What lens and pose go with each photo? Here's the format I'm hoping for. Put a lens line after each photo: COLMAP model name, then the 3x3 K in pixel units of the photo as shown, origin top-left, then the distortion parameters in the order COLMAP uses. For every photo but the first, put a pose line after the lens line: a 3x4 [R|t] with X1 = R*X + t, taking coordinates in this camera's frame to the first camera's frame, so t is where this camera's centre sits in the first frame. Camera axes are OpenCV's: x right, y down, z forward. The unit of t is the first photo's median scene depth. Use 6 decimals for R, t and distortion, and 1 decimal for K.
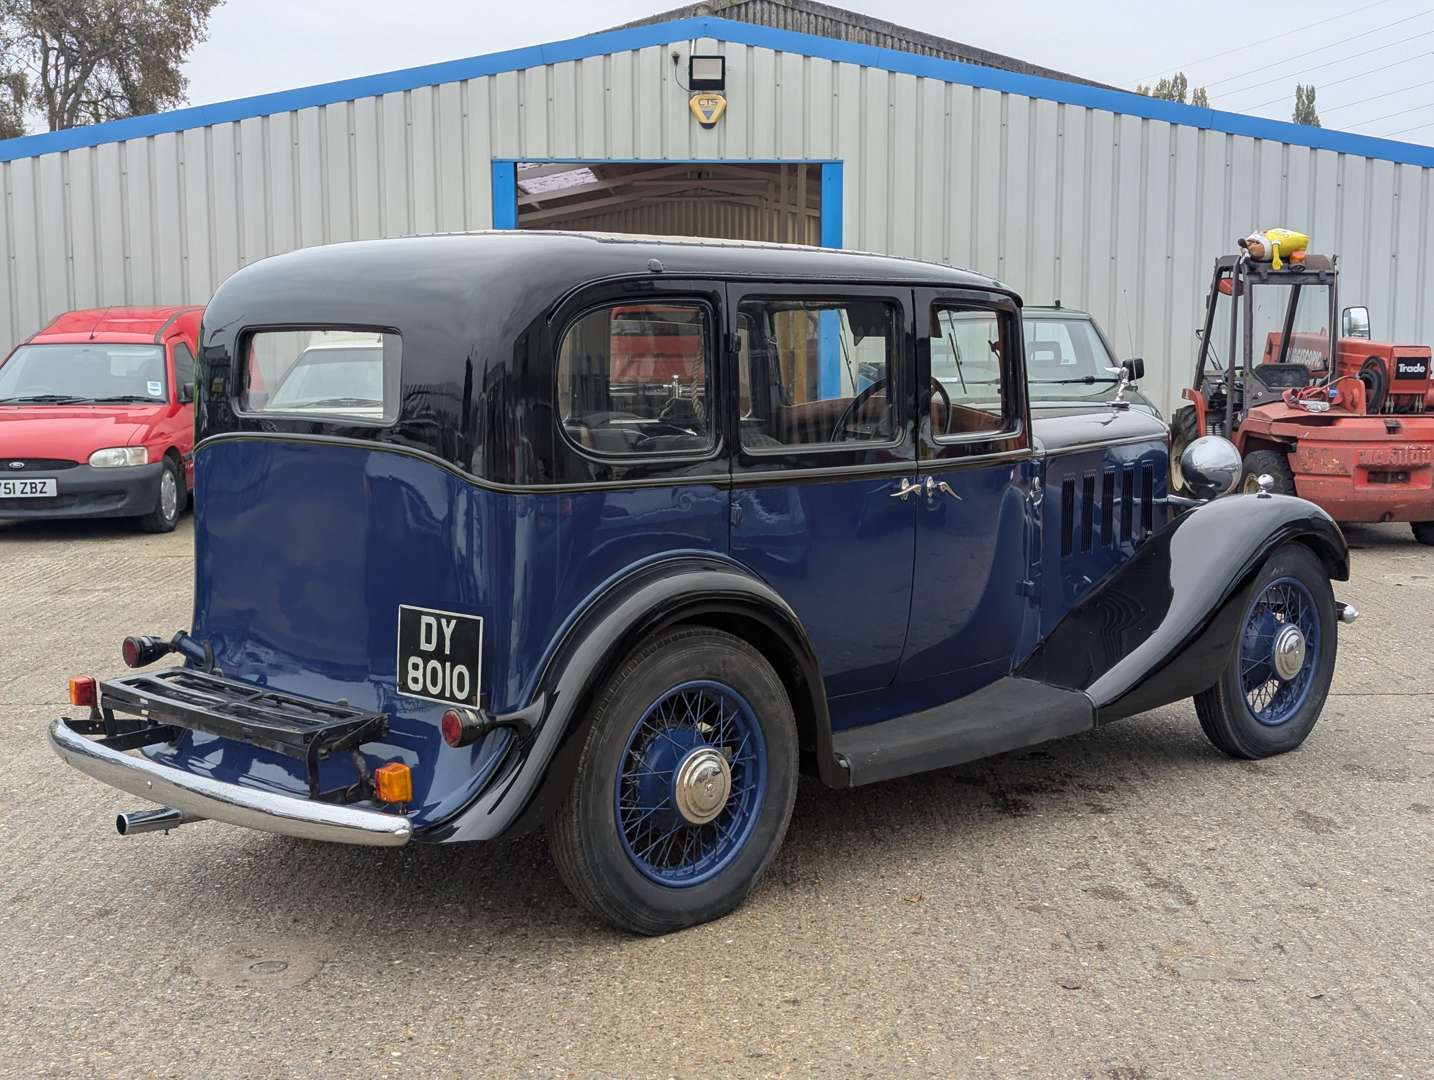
lens RADIAL K [[2006.3, 0, 740.8], [0, 2006.3, 529.4], [0, 0, 1]] dist [0.055241, 0.000000]
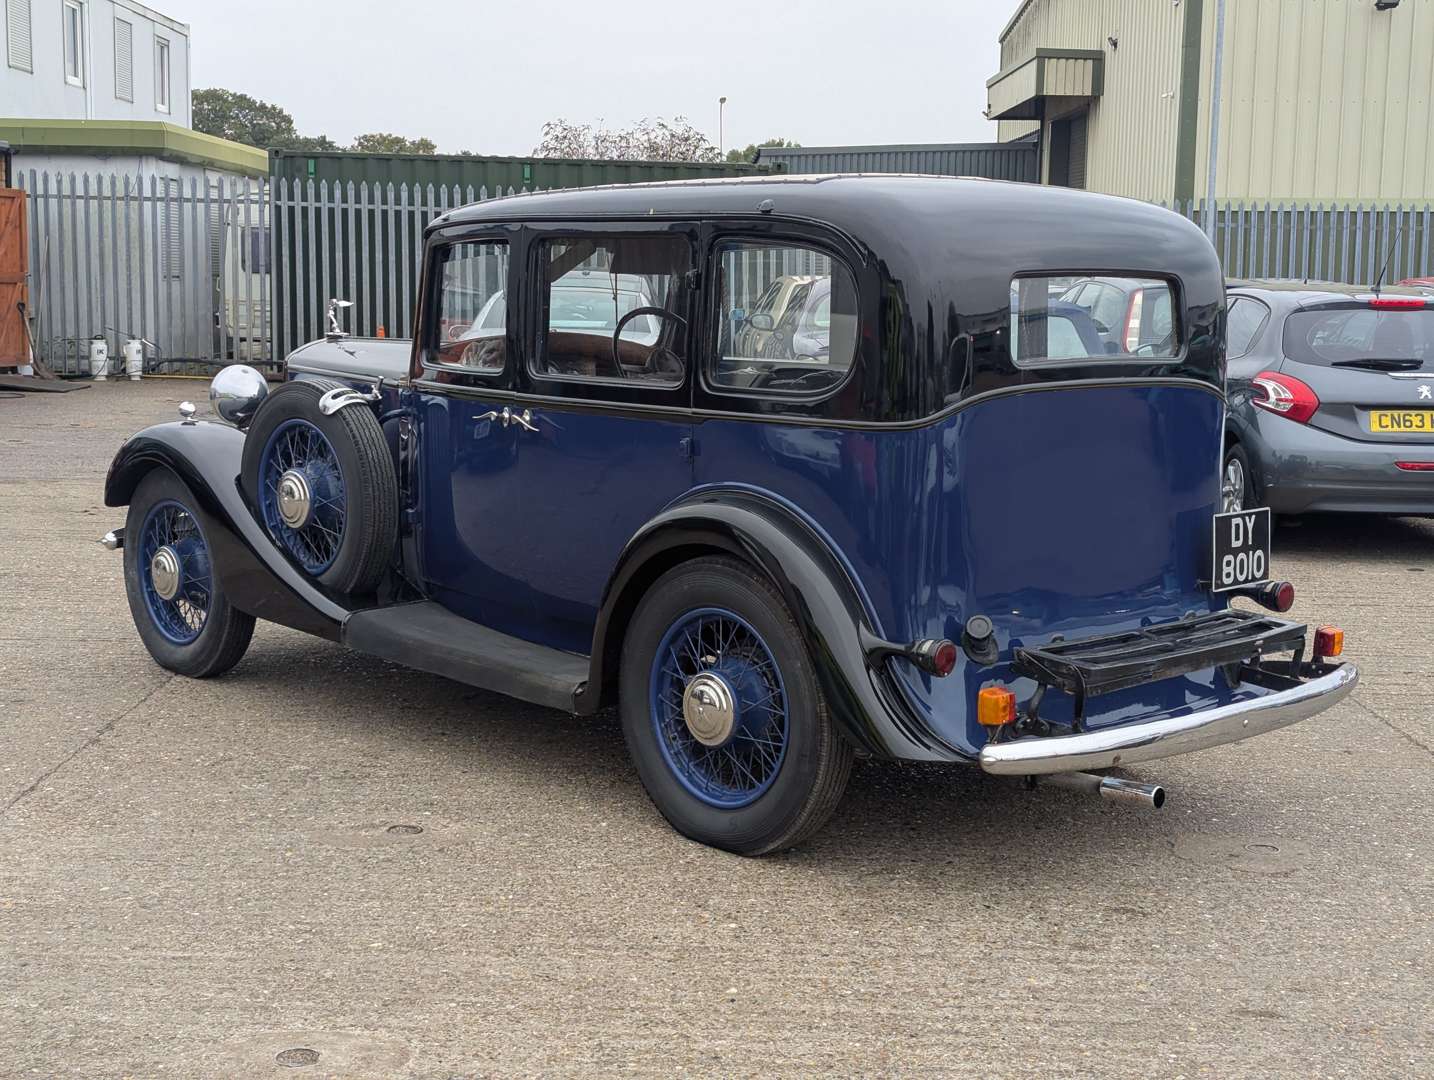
lens RADIAL K [[2006.3, 0, 708.7], [0, 2006.3, 532.0], [0, 0, 1]] dist [0.055241, 0.000000]
pose [[0.009883, -0.128735, 0.991630, -1.155311], [0.080480, 0.988564, 0.127534, -0.108270], [-0.996707, 0.078546, 0.020131, 1.108594]]
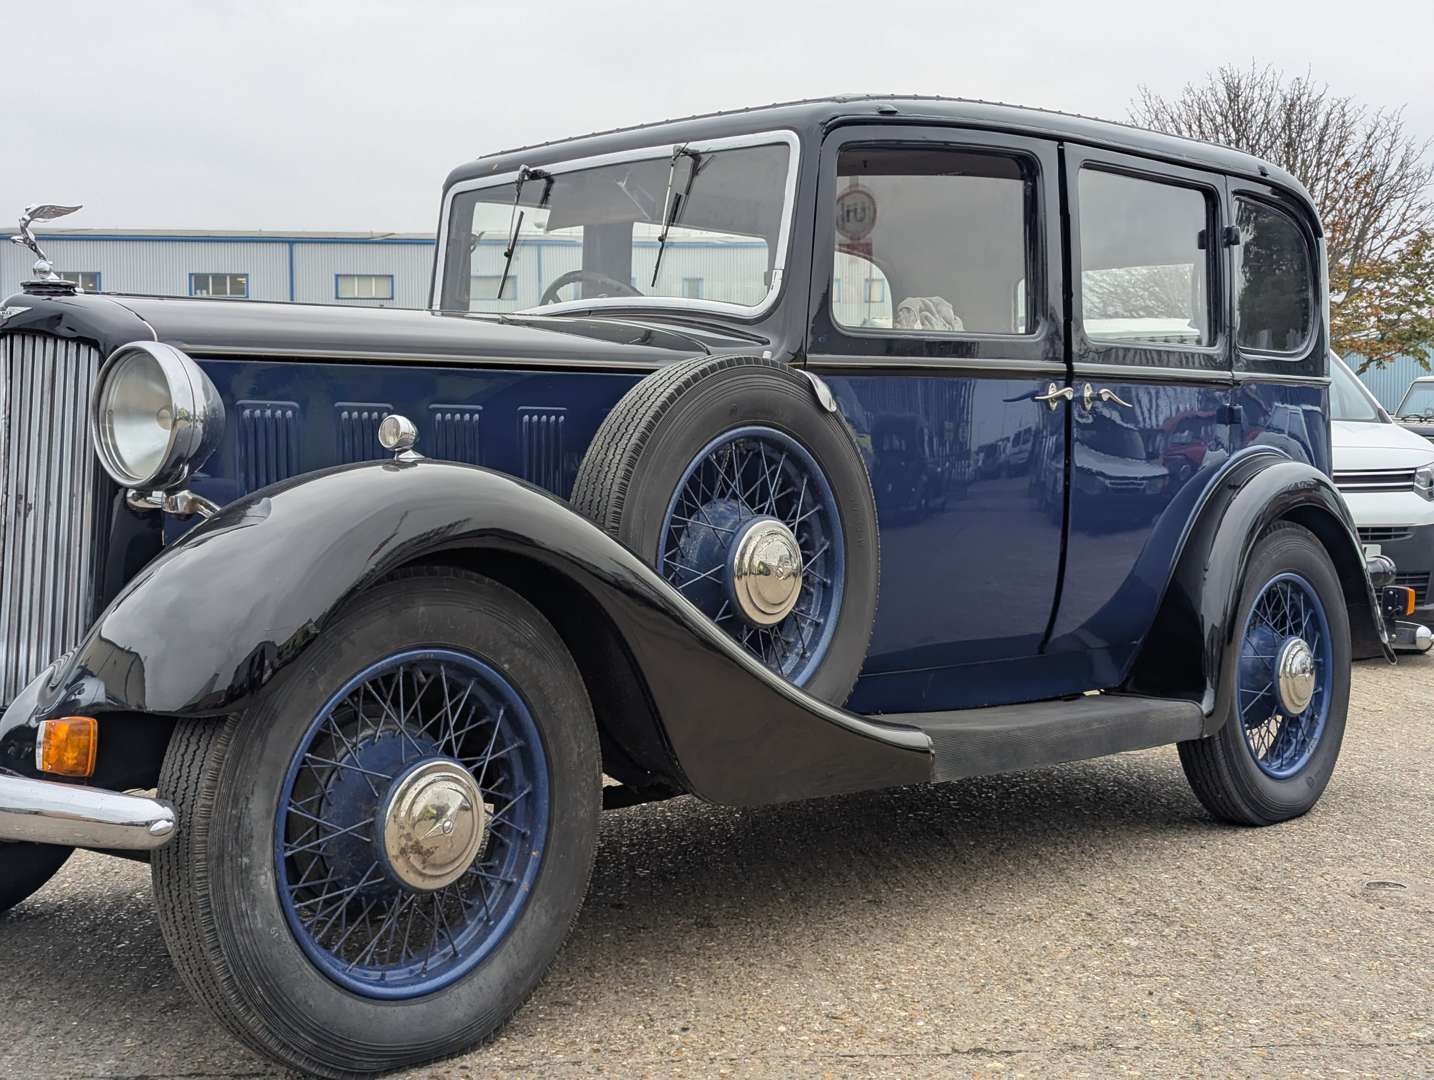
lens RADIAL K [[2006.3, 0, 722.6], [0, 2006.3, 528.8], [0, 0, 1]] dist [0.055241, 0.000000]
pose [[-0.997841, 0.011462, -0.064668, 0.099215], [0.002990, 0.991560, 0.129614, -0.093268], [0.065608, 0.129141, -0.989454, 2.029272]]
